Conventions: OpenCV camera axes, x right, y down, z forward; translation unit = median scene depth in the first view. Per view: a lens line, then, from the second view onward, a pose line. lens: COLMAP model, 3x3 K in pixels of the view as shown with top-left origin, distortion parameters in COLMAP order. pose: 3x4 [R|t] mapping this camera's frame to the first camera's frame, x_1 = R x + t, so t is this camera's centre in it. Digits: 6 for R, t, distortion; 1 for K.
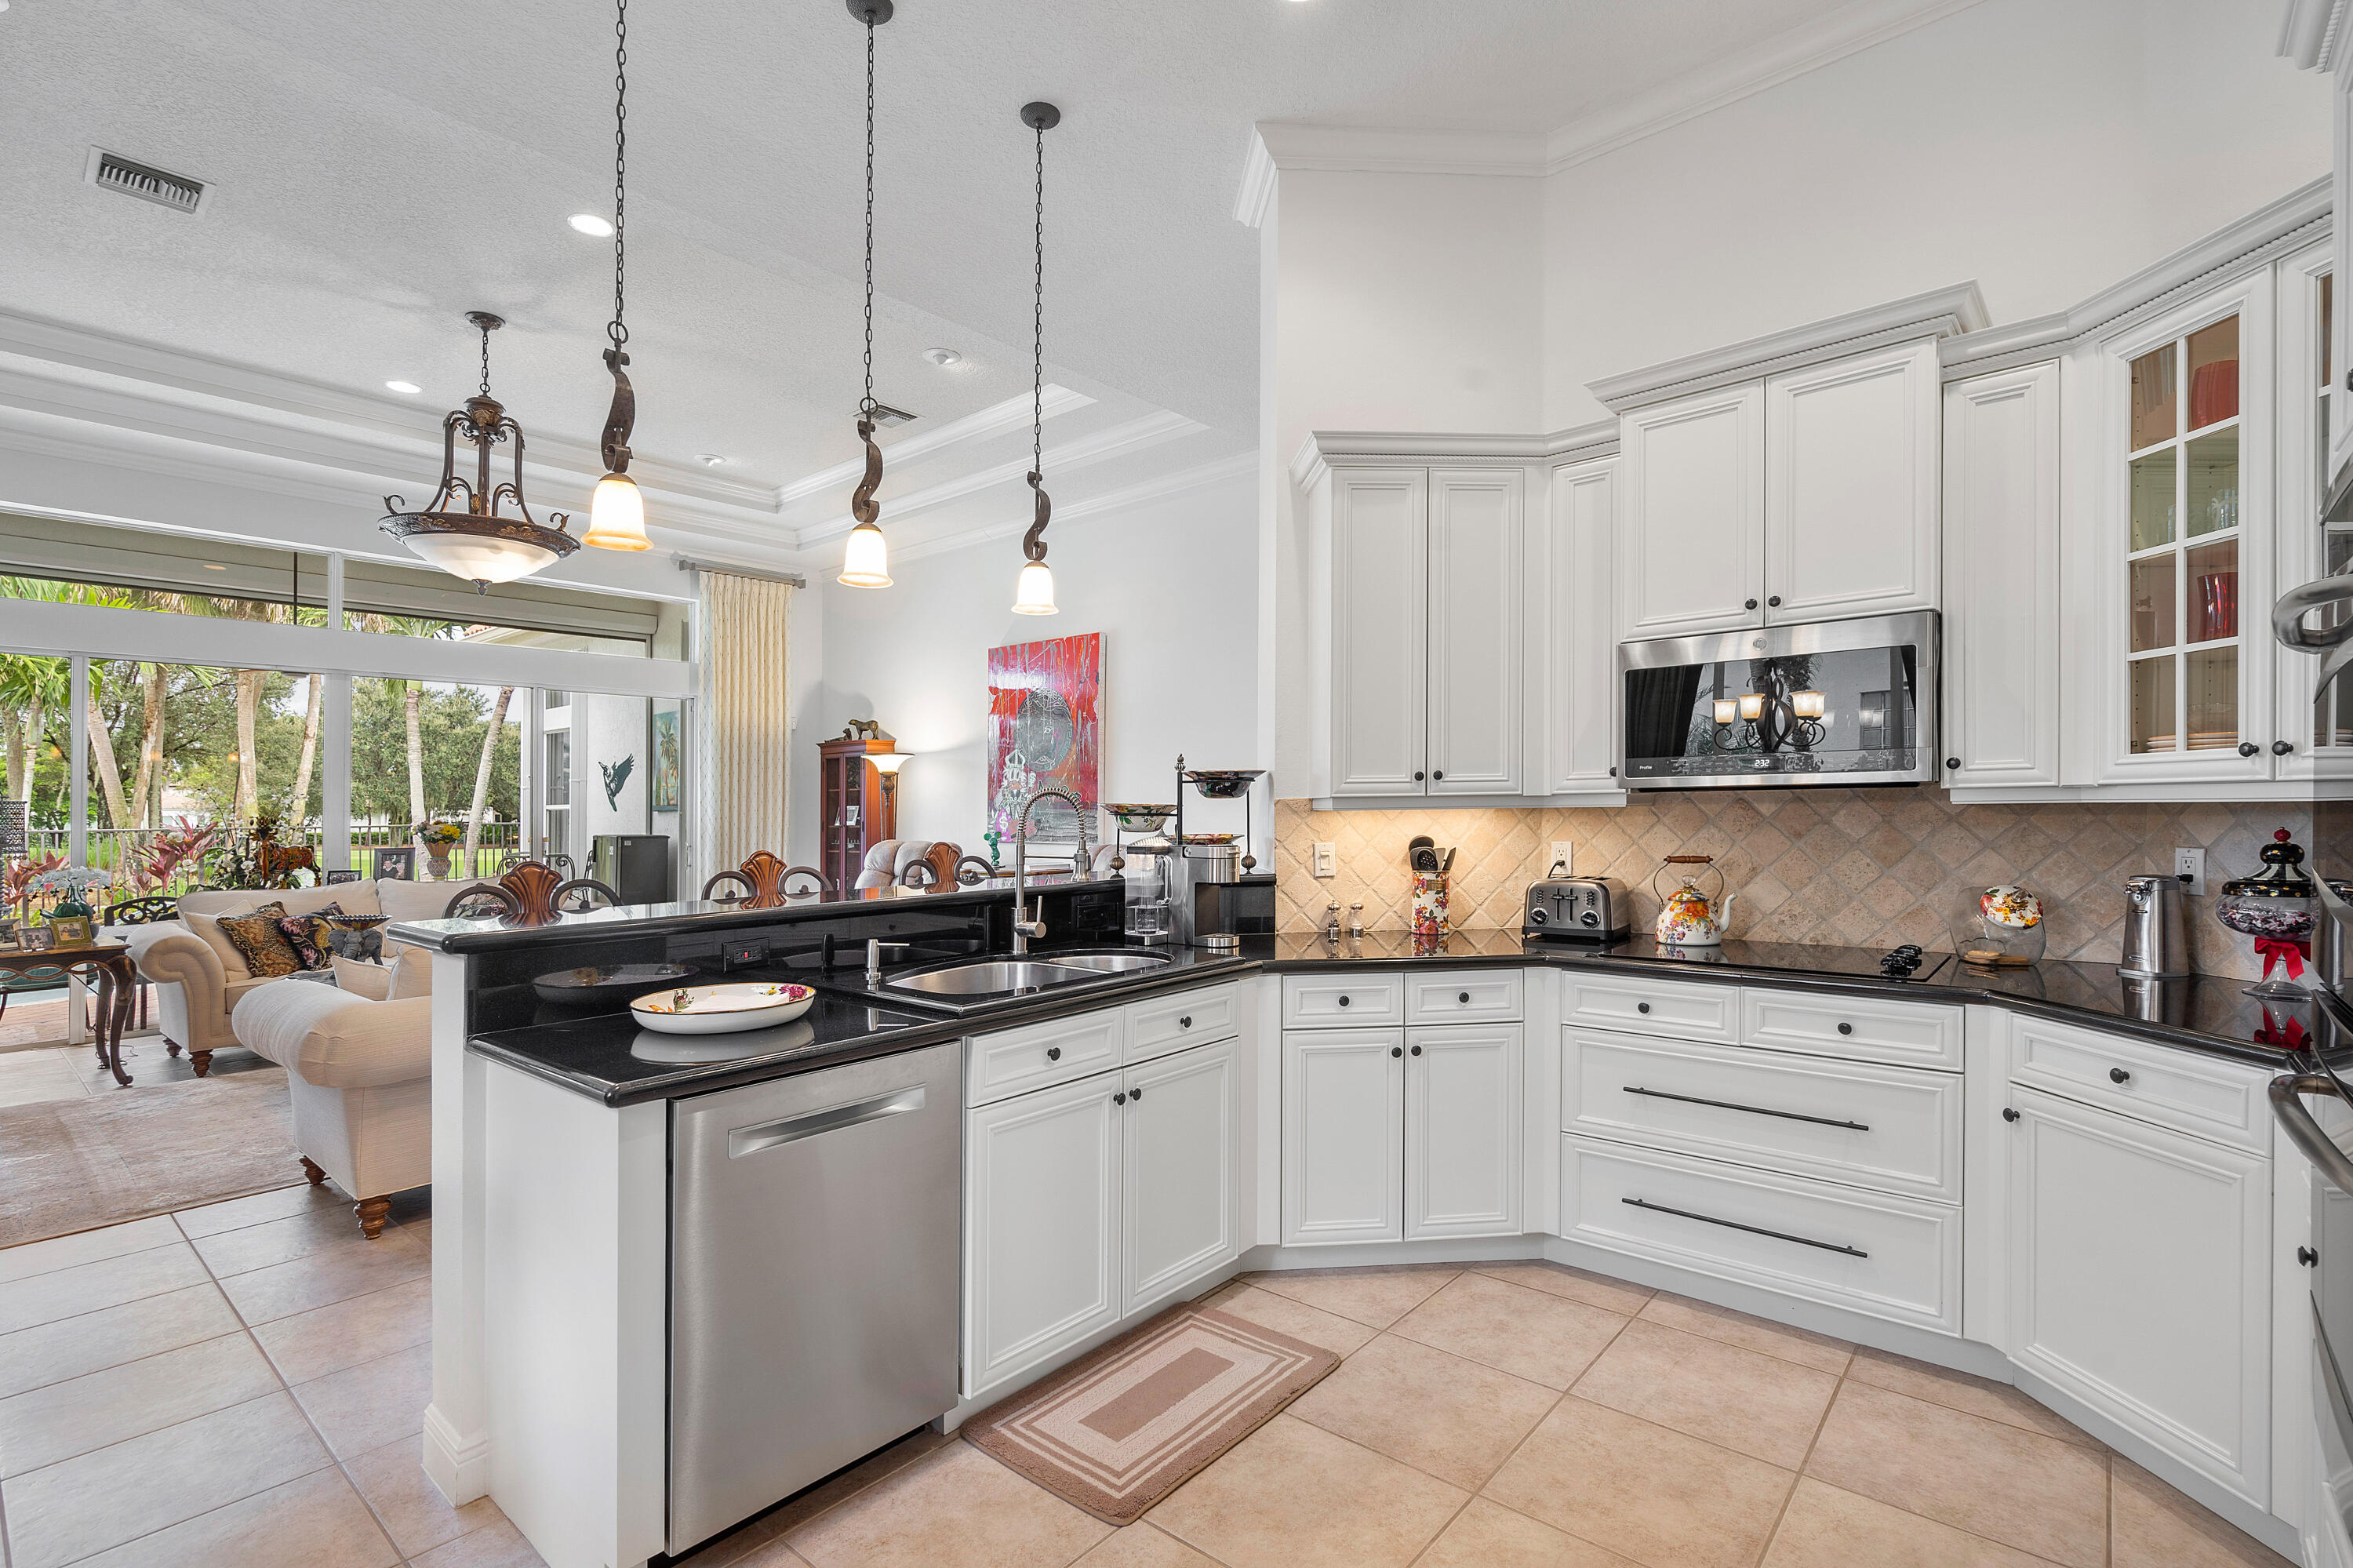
lens RADIAL K [[1081.2, 0, 1165.6], [0, 1081.2, 801.9], [0, 0, 1]] dist [0.001535, -0.000439]
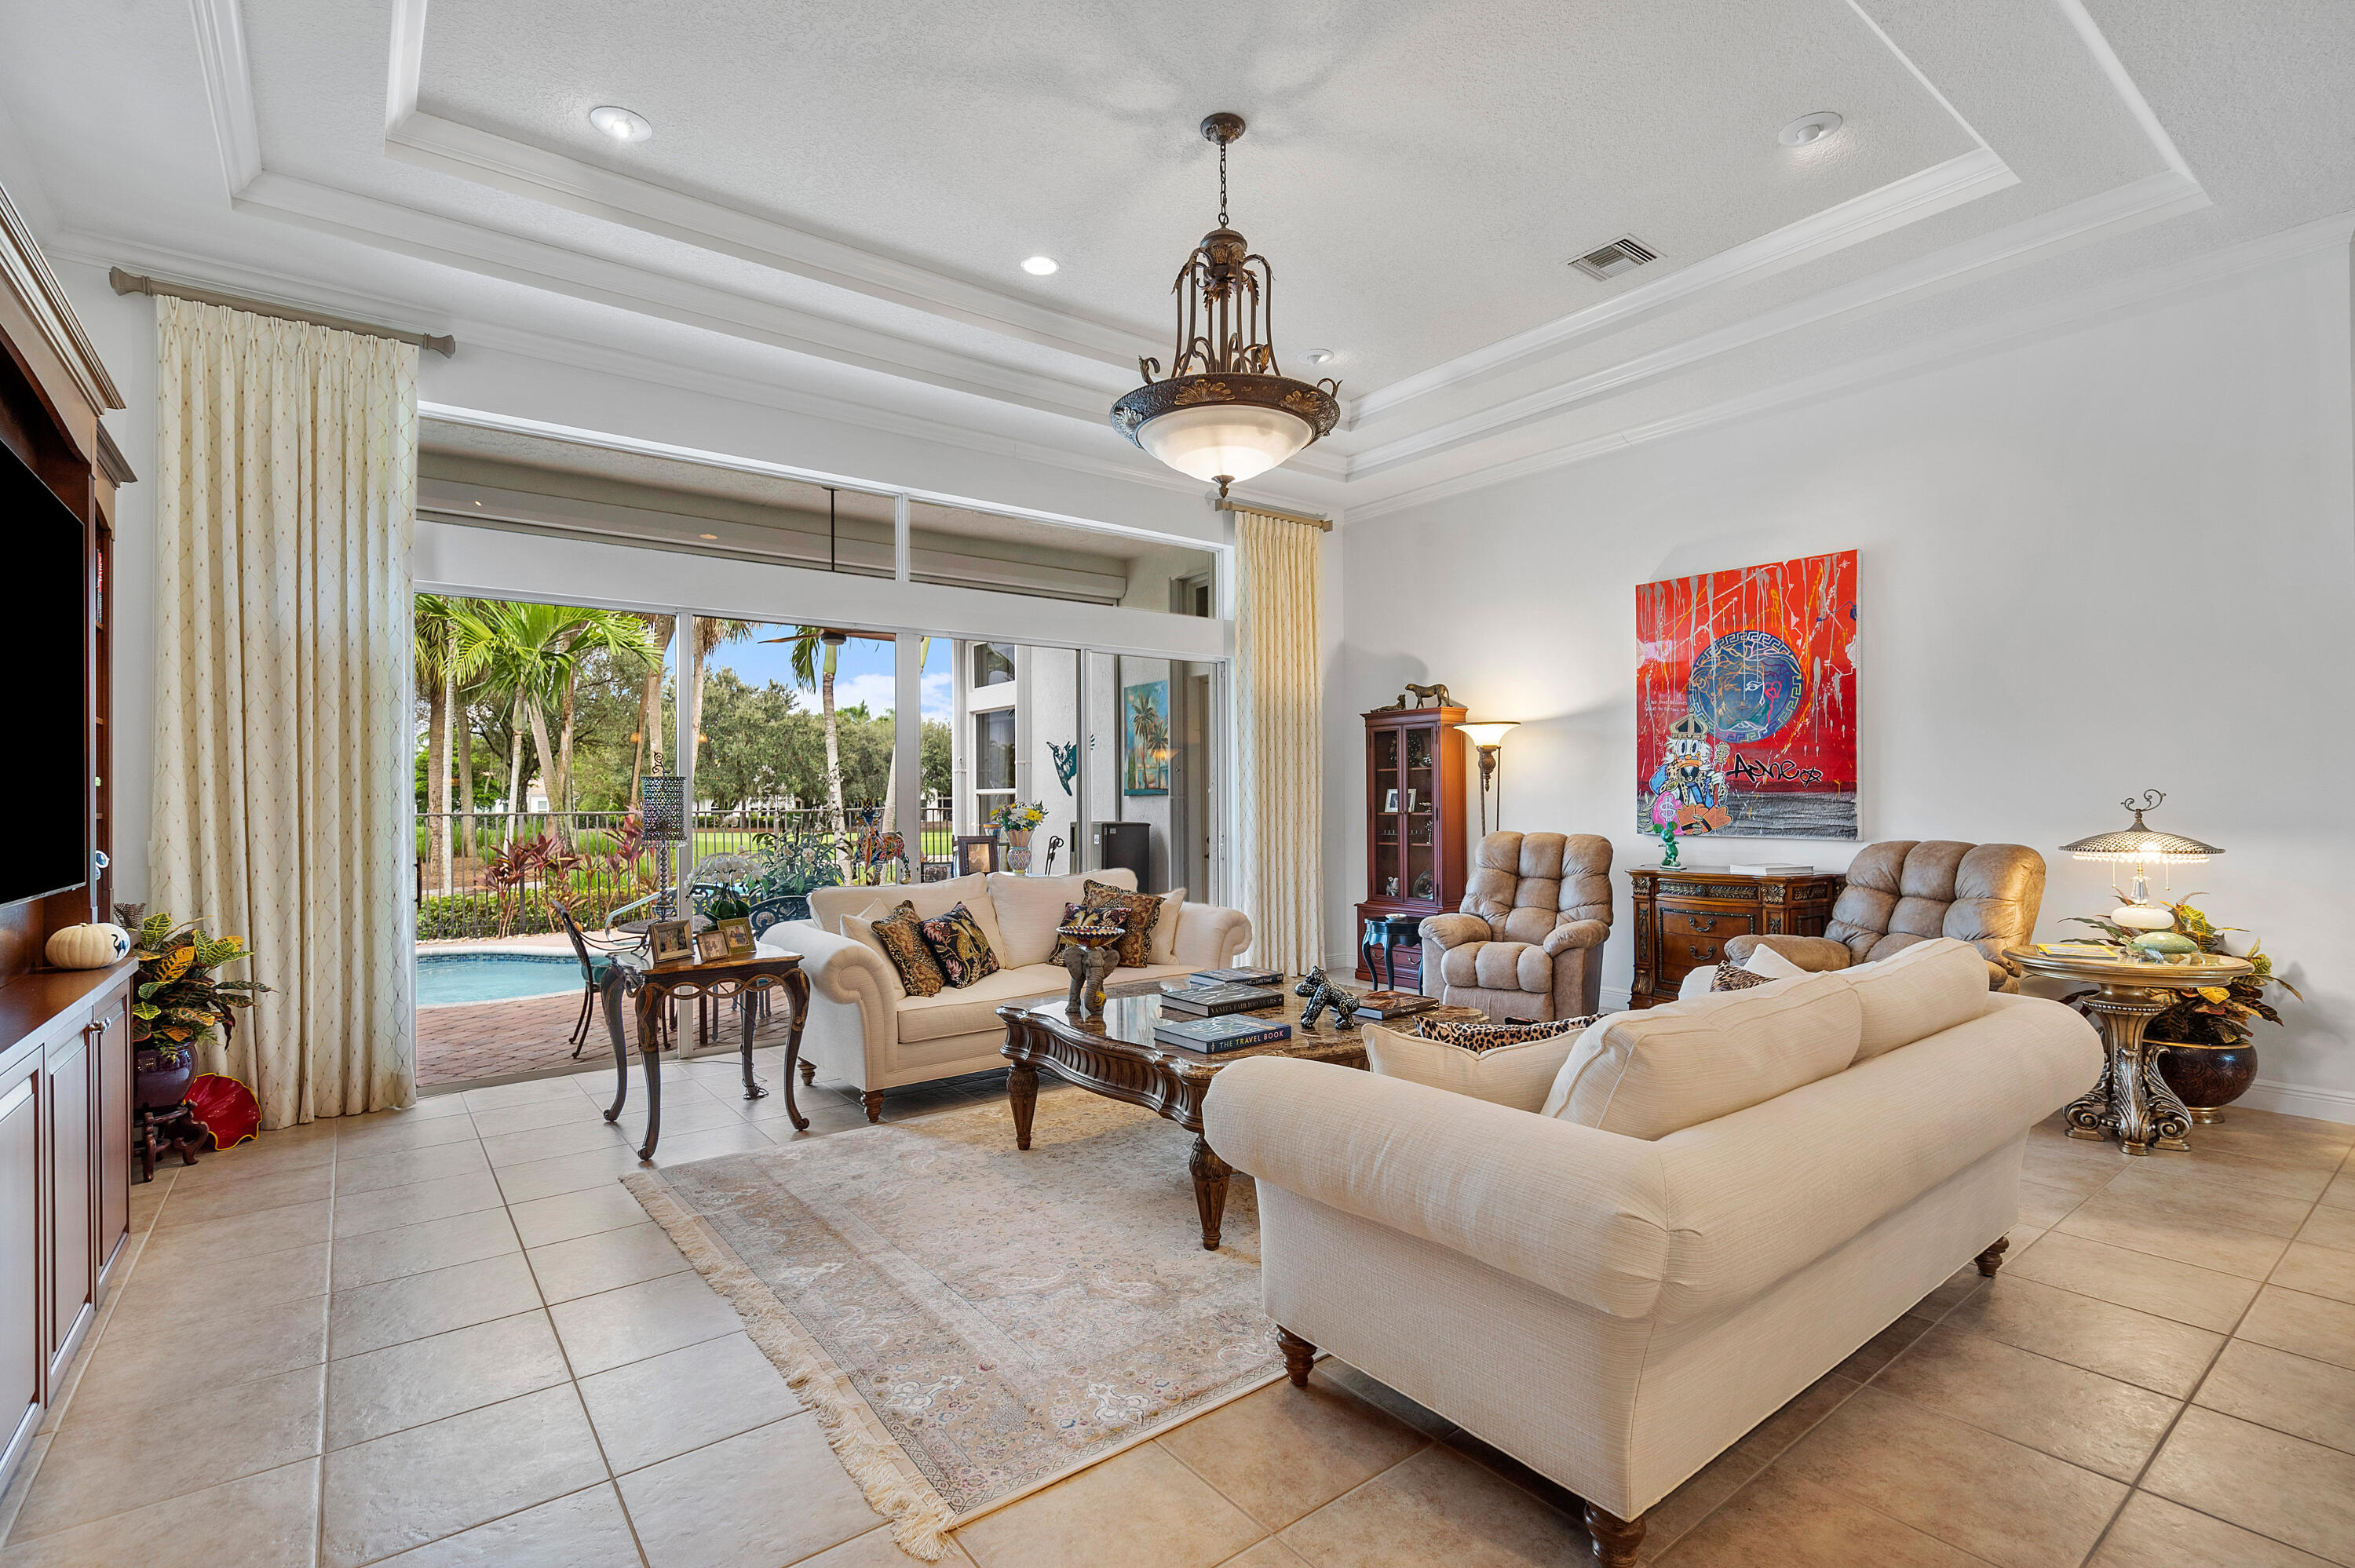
lens RADIAL K [[1082.0, 0, 1168.2], [0, 1082.0, 795.5], [0, 0, 1]] dist [0.001535, -0.000439]
pose [[0.978129, 0.002284, -0.207985, -0.334781], [-0.001348, 0.999988, 0.004639, 0.006002], [0.207994, -0.004257, 0.978121, 0.173612]]
